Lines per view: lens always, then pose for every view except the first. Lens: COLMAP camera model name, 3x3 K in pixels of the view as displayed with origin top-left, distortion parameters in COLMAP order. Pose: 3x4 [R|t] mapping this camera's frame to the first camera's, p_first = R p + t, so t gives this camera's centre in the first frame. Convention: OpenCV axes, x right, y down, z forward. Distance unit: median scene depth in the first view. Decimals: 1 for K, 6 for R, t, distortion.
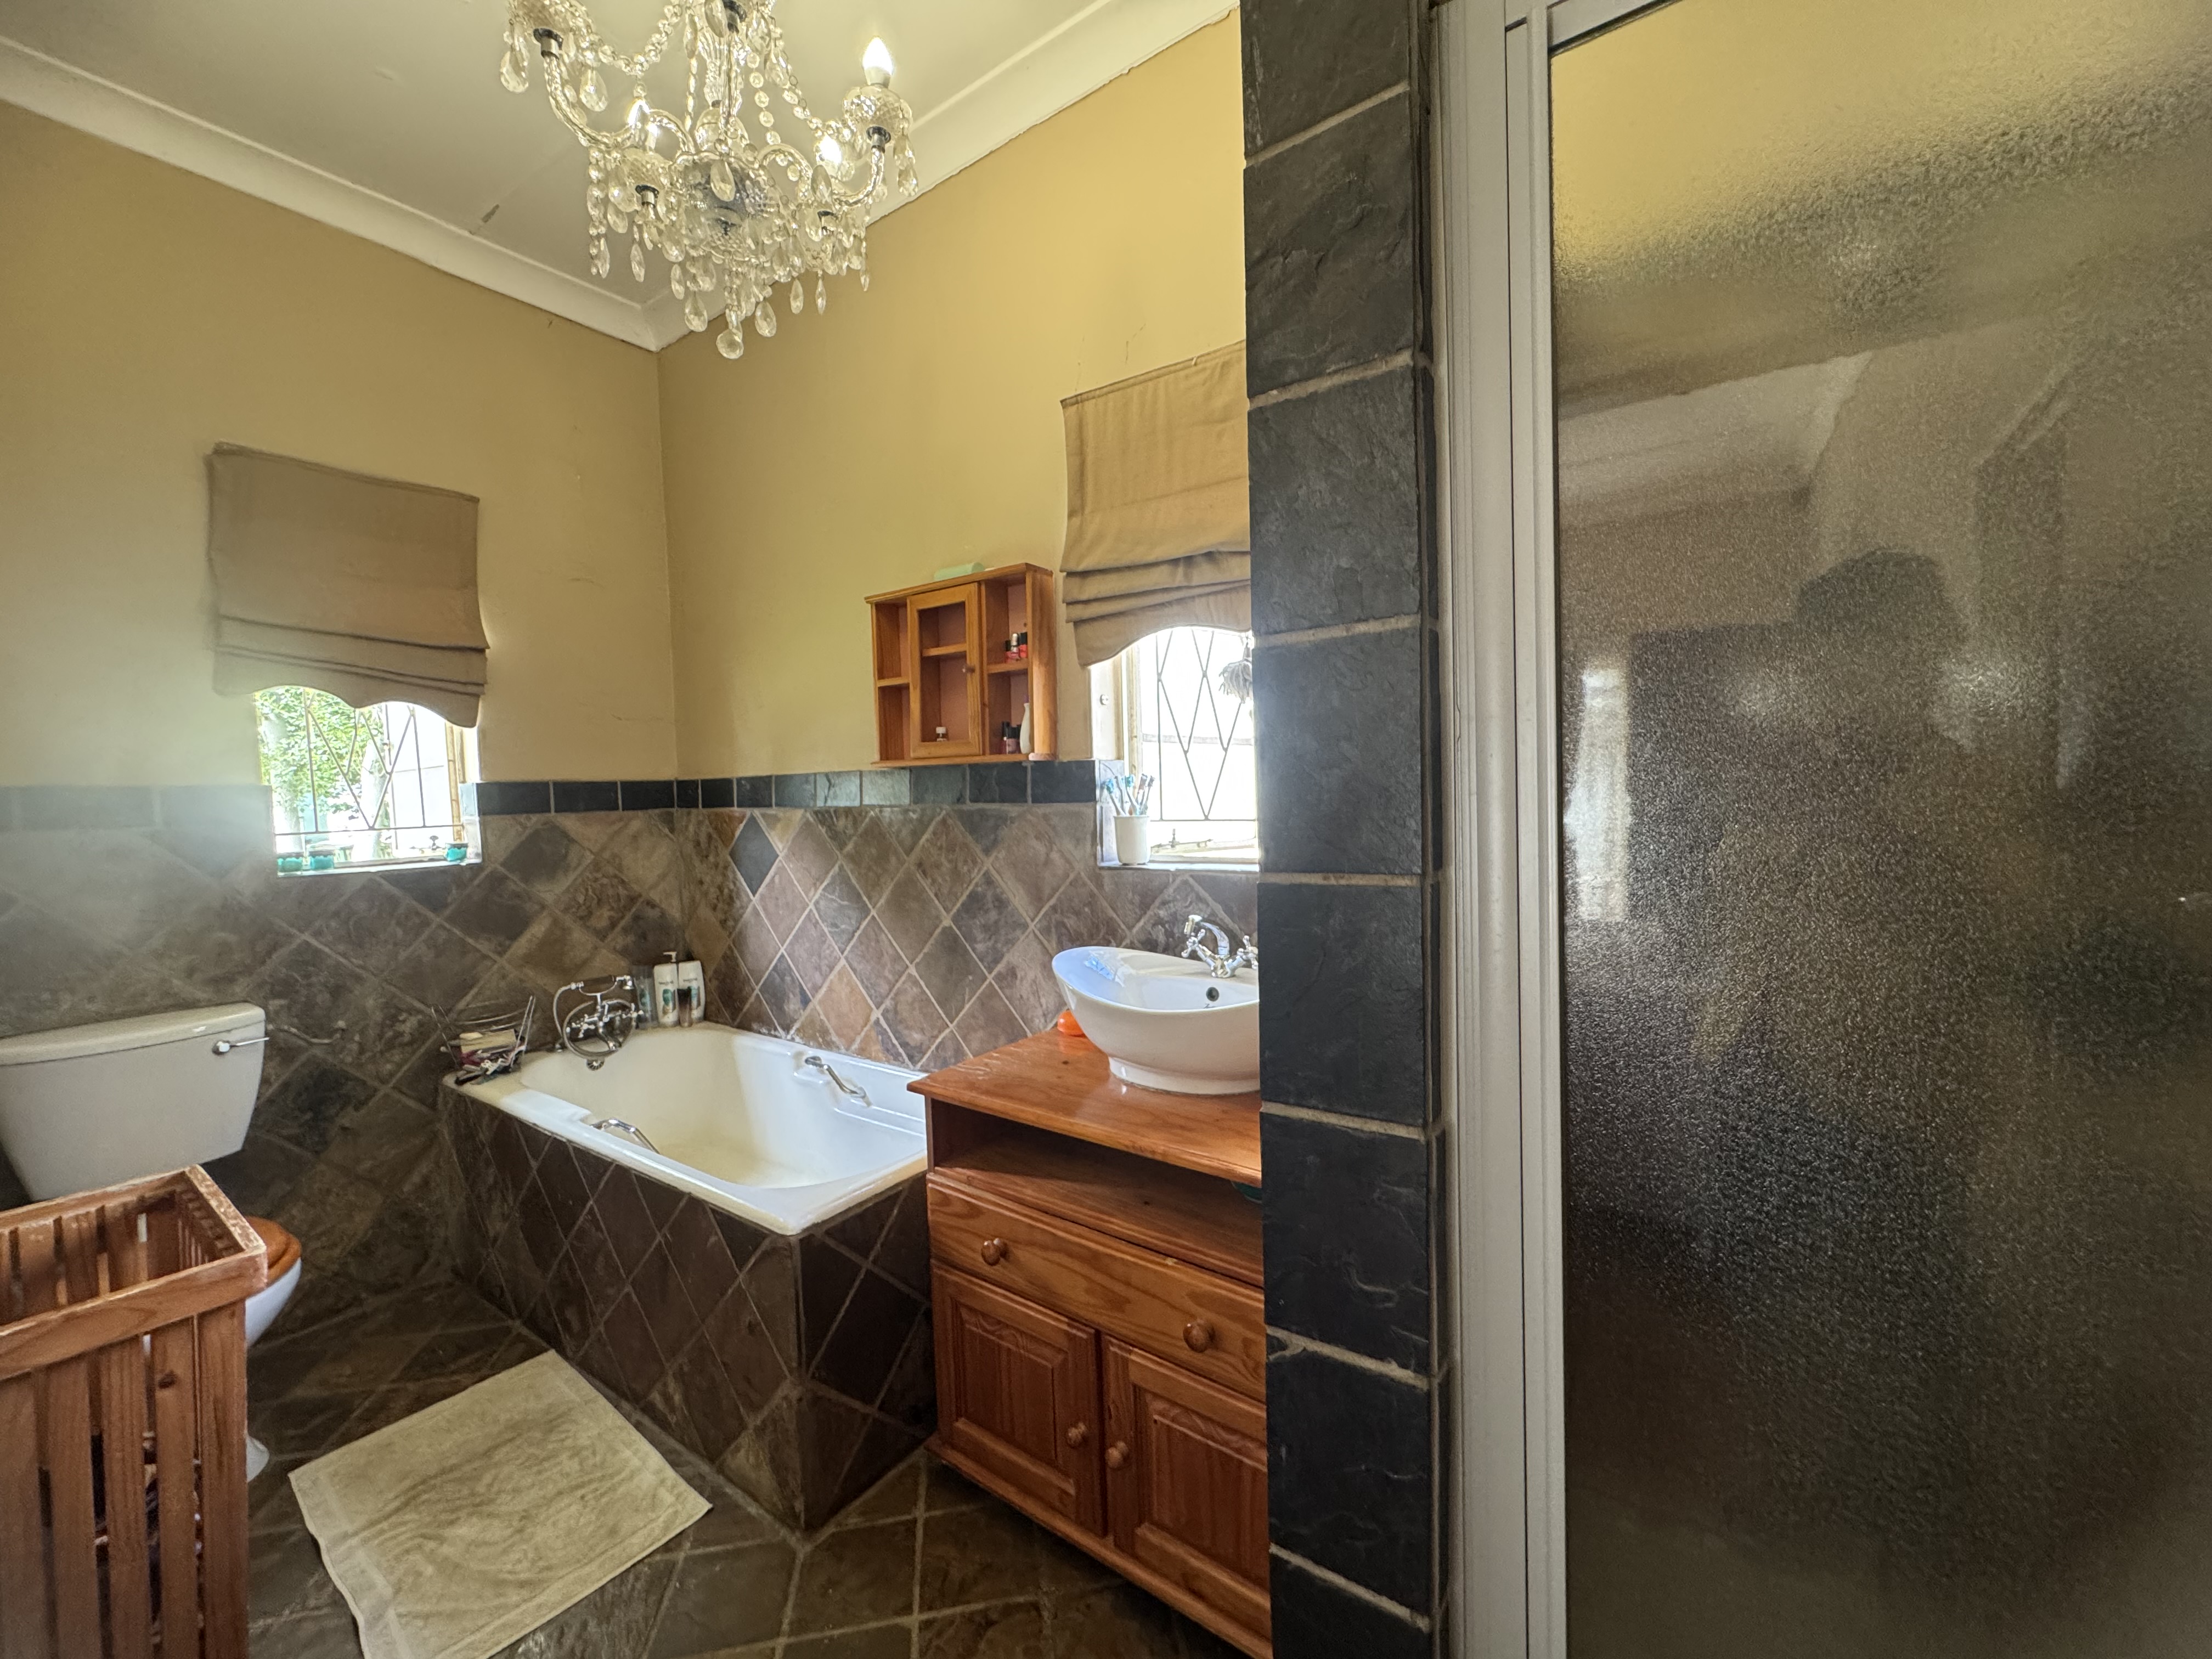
lens RADIAL K [[882.6, 0, 1108.3], [0, 882.6, 820.2], [0, 0, 1]] dist [-0.004790, -0.000105]
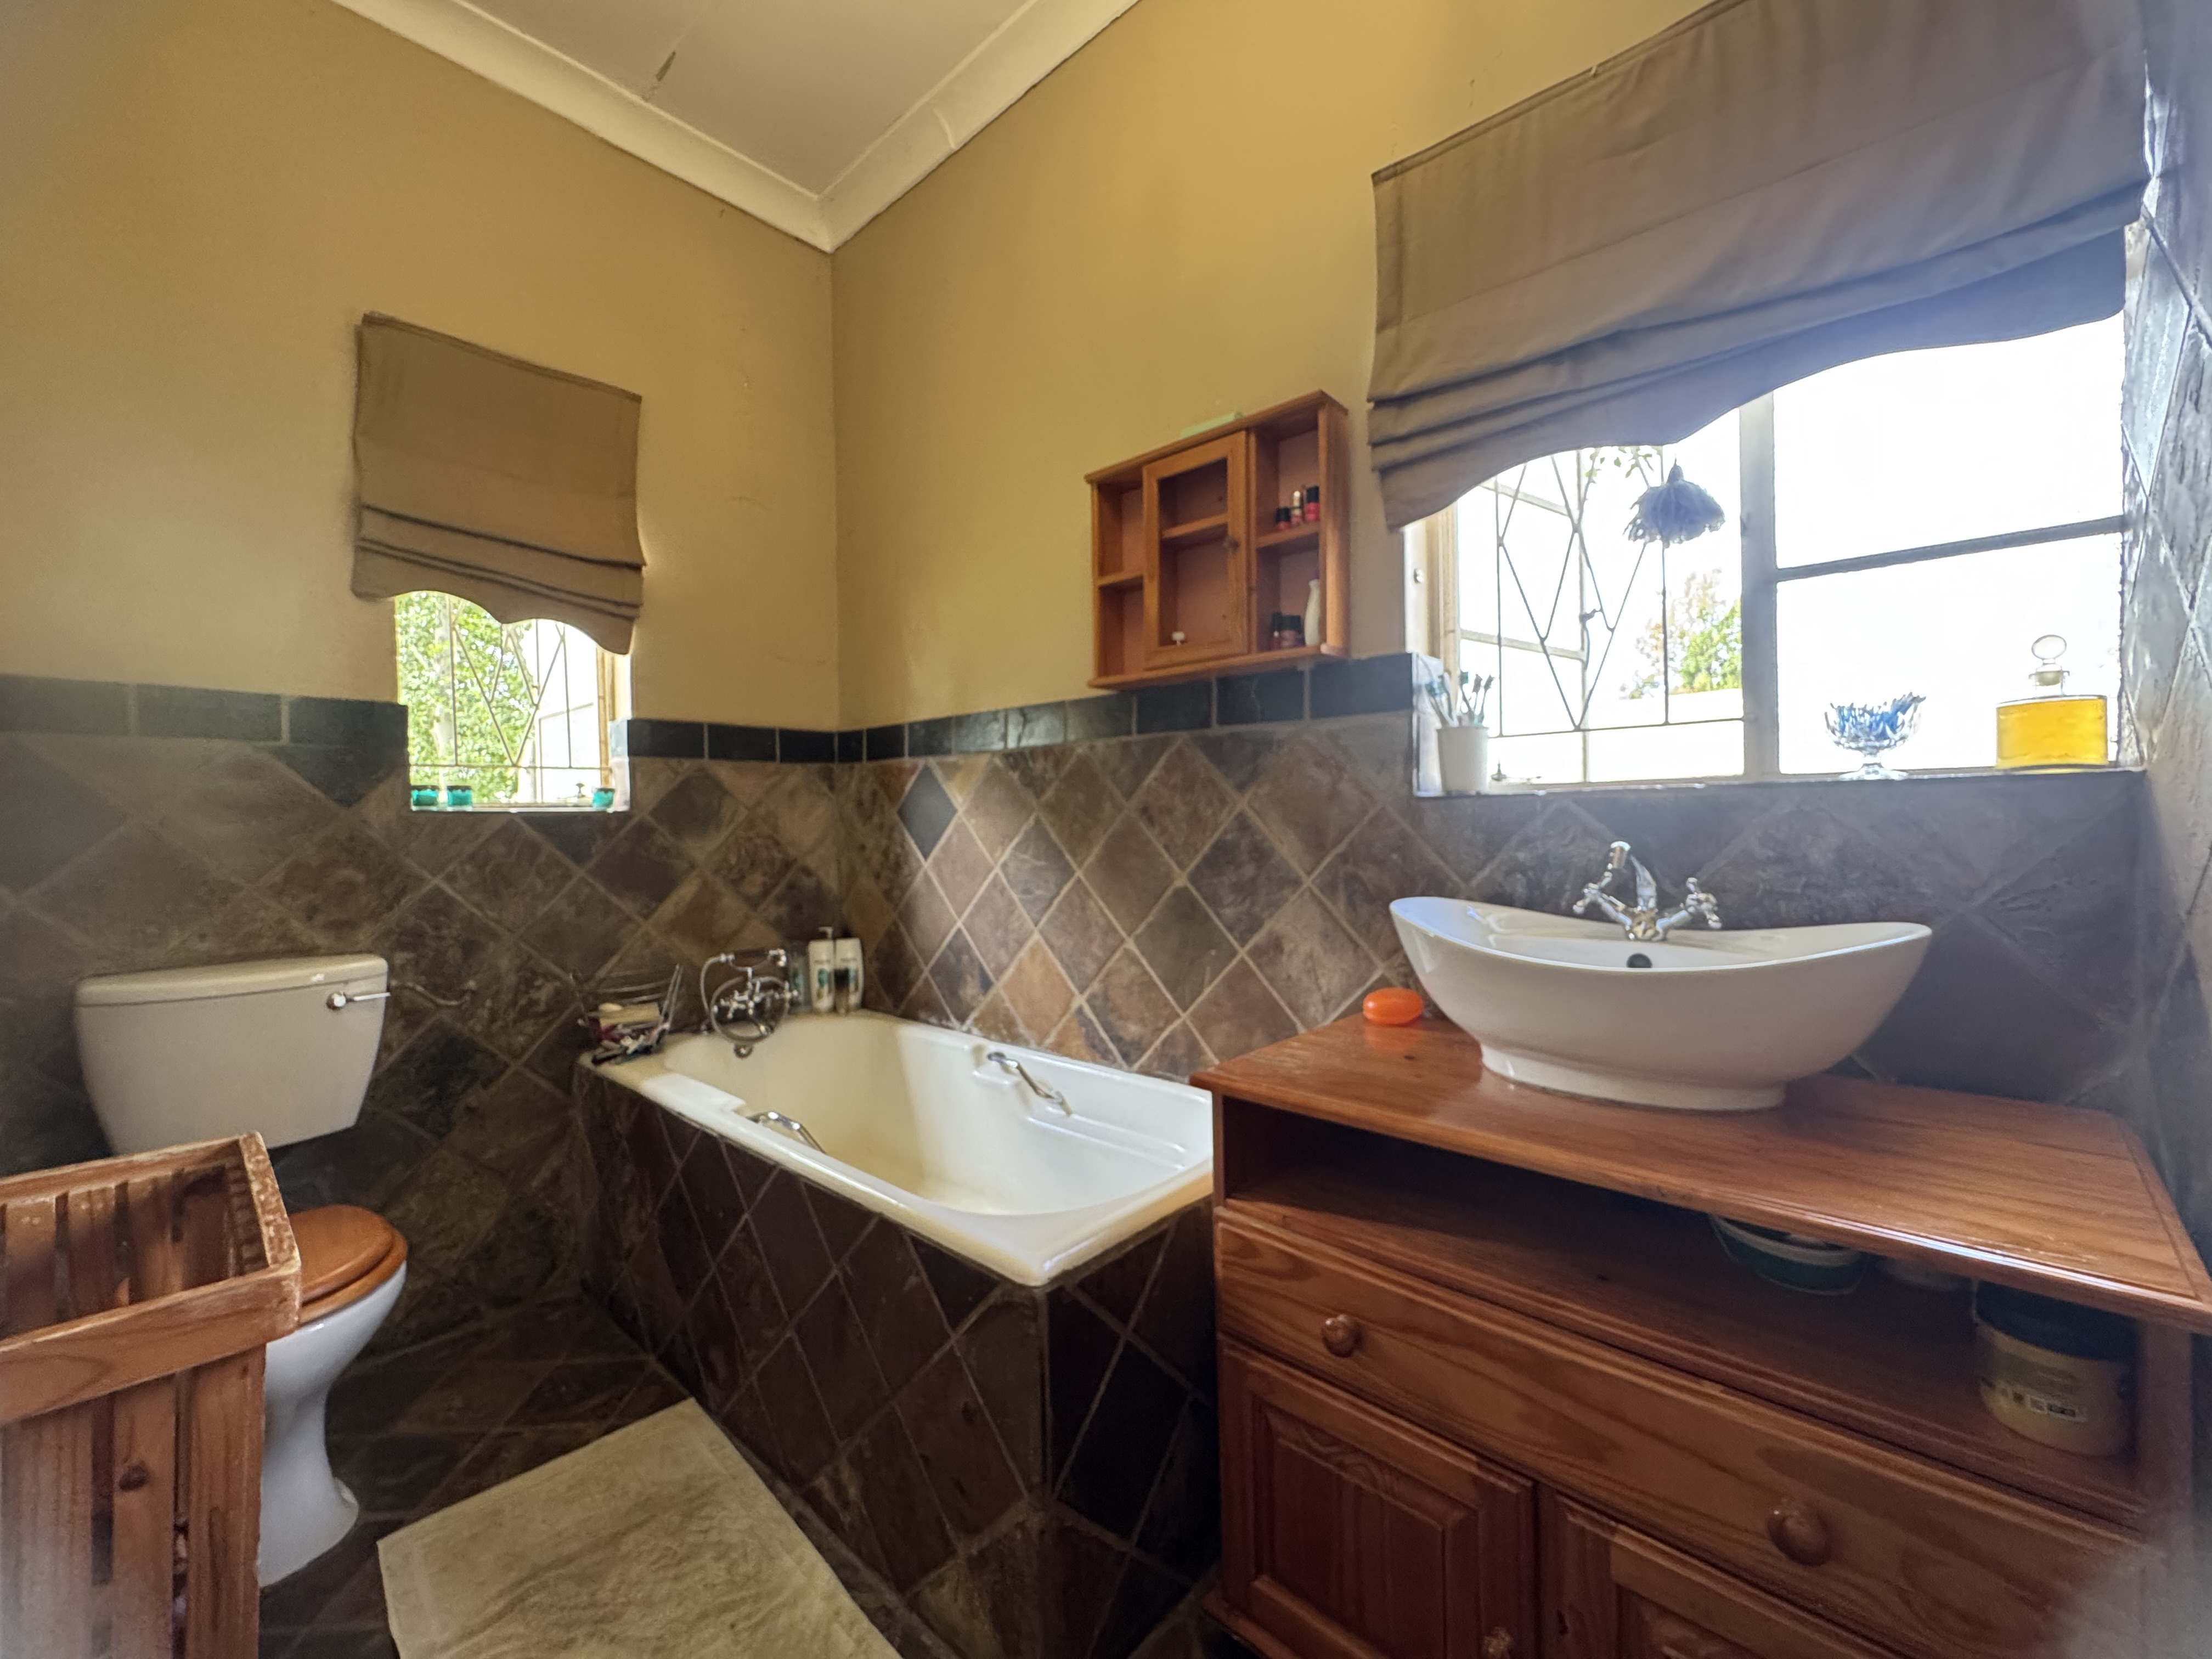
lens RADIAL K [[882.6, 0, 1105.8], [0, 882.6, 823.6], [0, 0, 1]] dist [-0.004790, -0.000105]
pose [[0.992863, 0.014109, -0.118426, -0.180713], [-0.017908, 0.999357, -0.031074, 0.102796], [0.117911, 0.032973, 0.992477, 0.245708]]
